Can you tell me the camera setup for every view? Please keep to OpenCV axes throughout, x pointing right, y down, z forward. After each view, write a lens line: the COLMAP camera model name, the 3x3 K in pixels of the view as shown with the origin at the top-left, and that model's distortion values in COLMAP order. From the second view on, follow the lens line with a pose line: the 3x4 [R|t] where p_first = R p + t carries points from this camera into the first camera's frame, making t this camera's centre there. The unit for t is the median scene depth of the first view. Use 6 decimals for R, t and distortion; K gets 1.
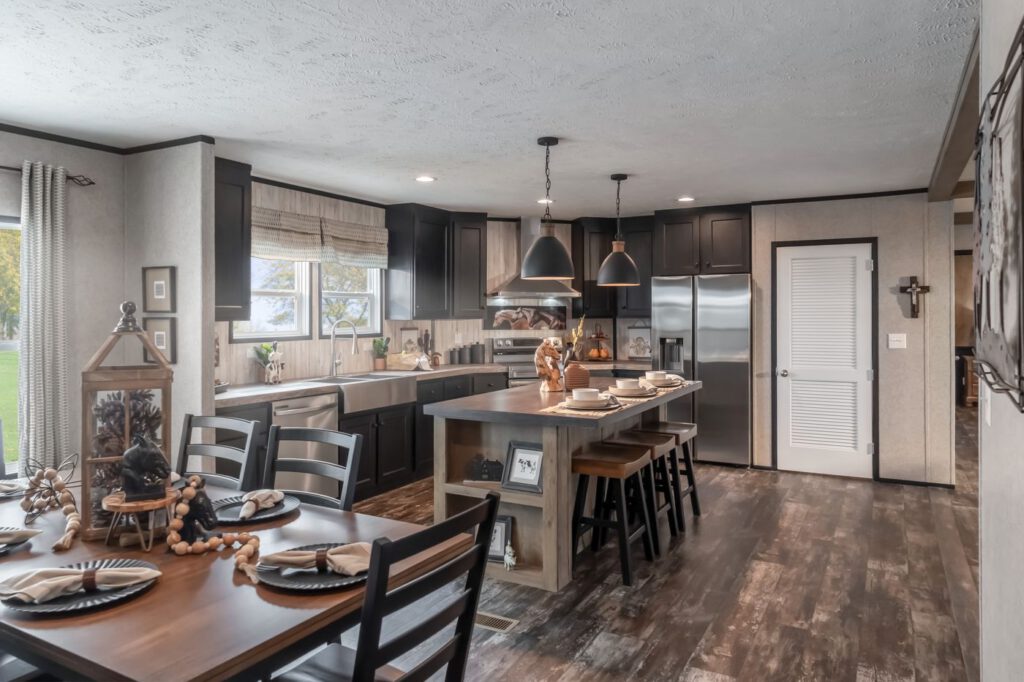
lens RADIAL K [[690.8, 0, 509.3], [0, 690.8, 314.0], [0, 0, 1]] dist [-0.002988, 0.002527]
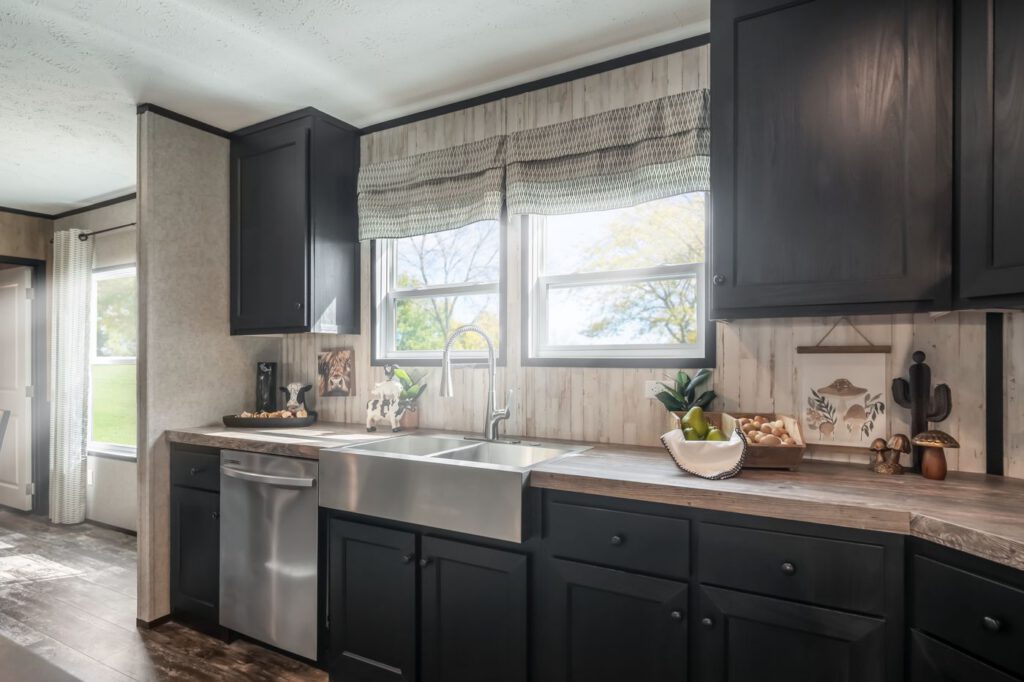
lens RADIAL K [[566.4, 0, 514.3], [0, 566.4, 364.3], [0, 0, 1]] dist [-0.002319, -0.000528]
pose [[-0.015740, 0.013734, -0.999782, 0.145084], [0.003287, 0.999901, 0.013684, 0.026505], [0.999871, -0.003071, -0.015783, 0.914922]]
